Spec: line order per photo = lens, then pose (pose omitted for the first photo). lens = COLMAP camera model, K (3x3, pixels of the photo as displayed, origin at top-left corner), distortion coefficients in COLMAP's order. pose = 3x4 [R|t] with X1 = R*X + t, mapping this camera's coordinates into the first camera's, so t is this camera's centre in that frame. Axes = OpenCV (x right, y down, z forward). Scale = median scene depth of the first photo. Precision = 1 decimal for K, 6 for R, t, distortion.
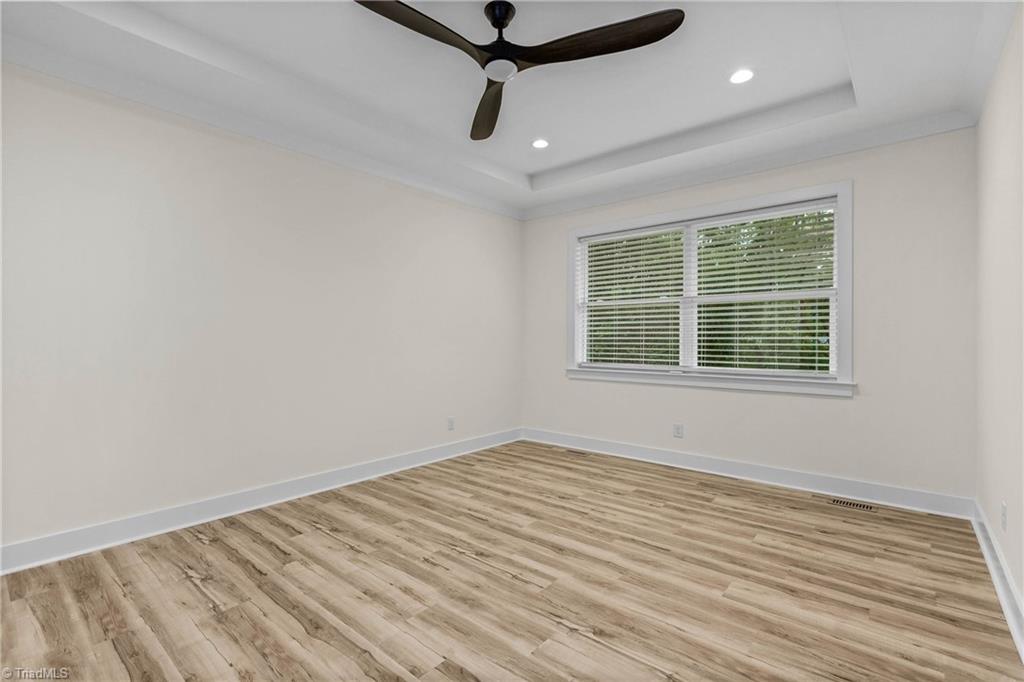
lens RADIAL K [[465.6, 0, 511.8], [0, 465.6, 341.5], [0, 0, 1]] dist [-0.003480, -0.001306]
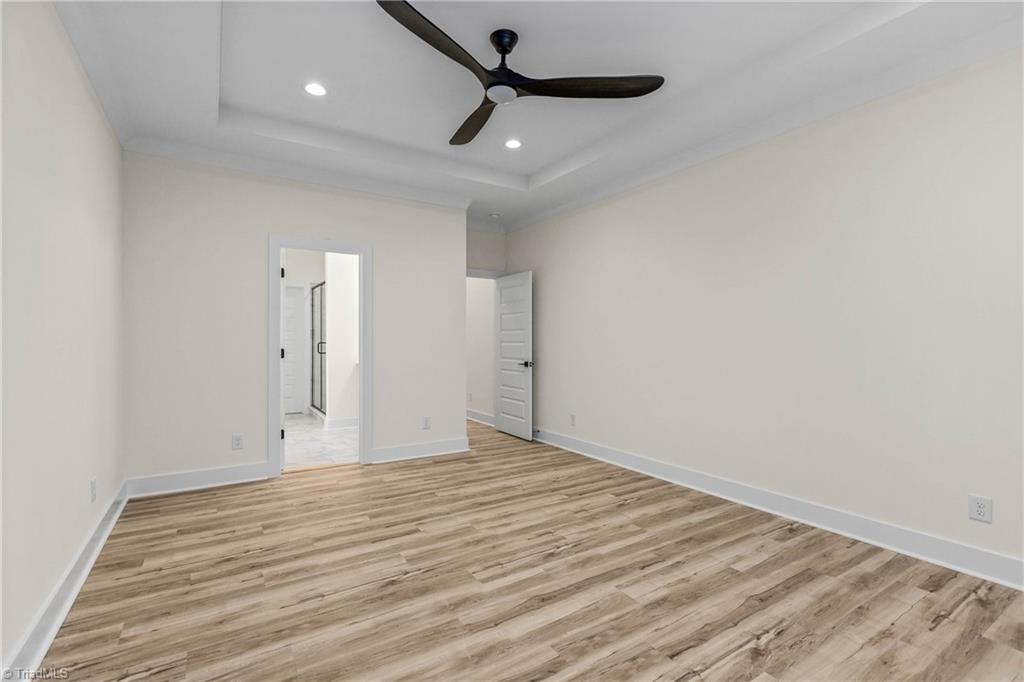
lens RADIAL K [[465.6, 0, 511.3], [0, 465.6, 339.2], [0, 0, 1]] dist [-0.003480, -0.001306]
pose [[-0.294425, -0.002701, -0.955671, 0.845231], [-0.009162, 0.999958, -0.000004, -0.009586], [0.955631, 0.008755, -0.294438, 1.105436]]
